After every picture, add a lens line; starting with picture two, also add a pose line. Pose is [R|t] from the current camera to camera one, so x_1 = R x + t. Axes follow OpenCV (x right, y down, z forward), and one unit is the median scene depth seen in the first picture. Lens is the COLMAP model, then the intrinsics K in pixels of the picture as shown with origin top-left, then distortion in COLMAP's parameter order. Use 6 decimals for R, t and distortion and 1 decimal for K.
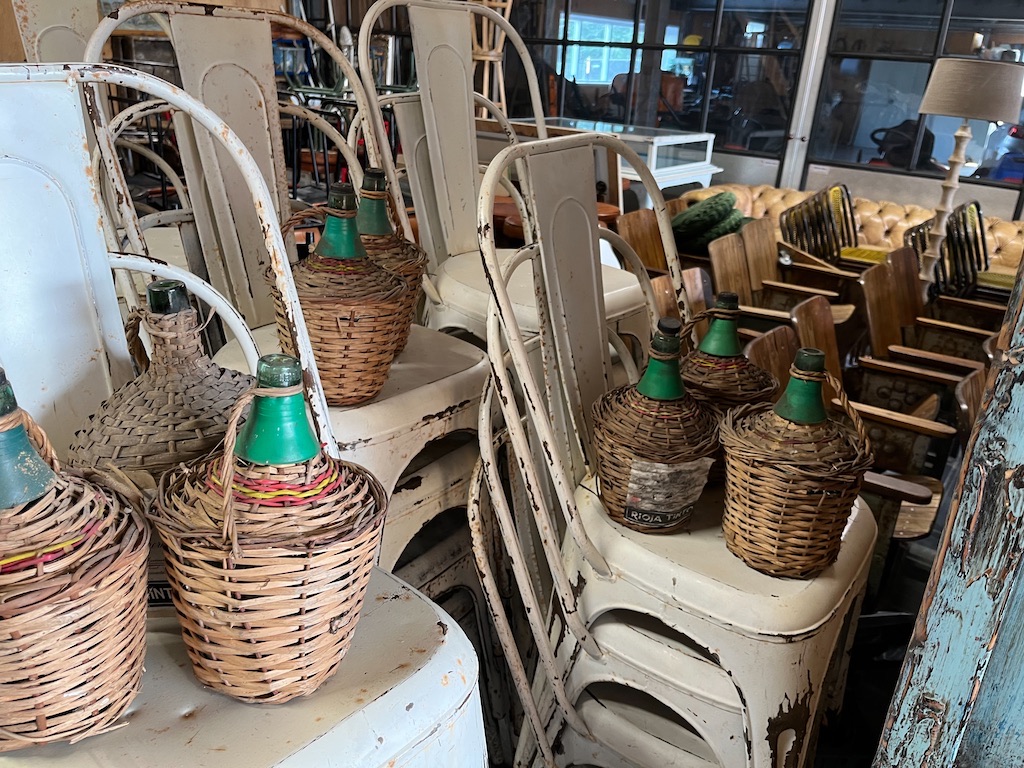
lens RADIAL K [[775.1, 0, 523.1], [0, 775.1, 383.9], [0, 0, 1]] dist [0.066463, -0.110115]
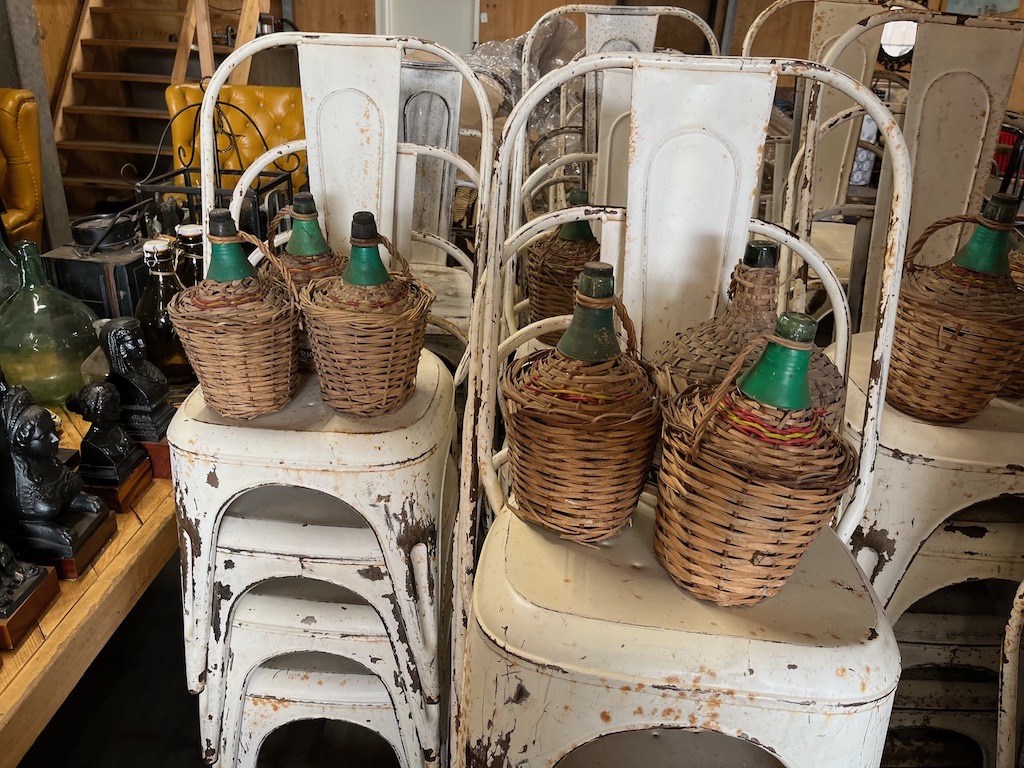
lens RADIAL K [[775.1, 0, 523.1], [0, 775.1, 383.9], [0, 0, 1]] dist [0.066463, -0.110115]
pose [[0.603380, 0.314082, -0.732998, 0.230921], [-0.329670, 0.935193, 0.129348, 0.034575], [0.726120, 0.163601, 0.667820, -0.017532]]
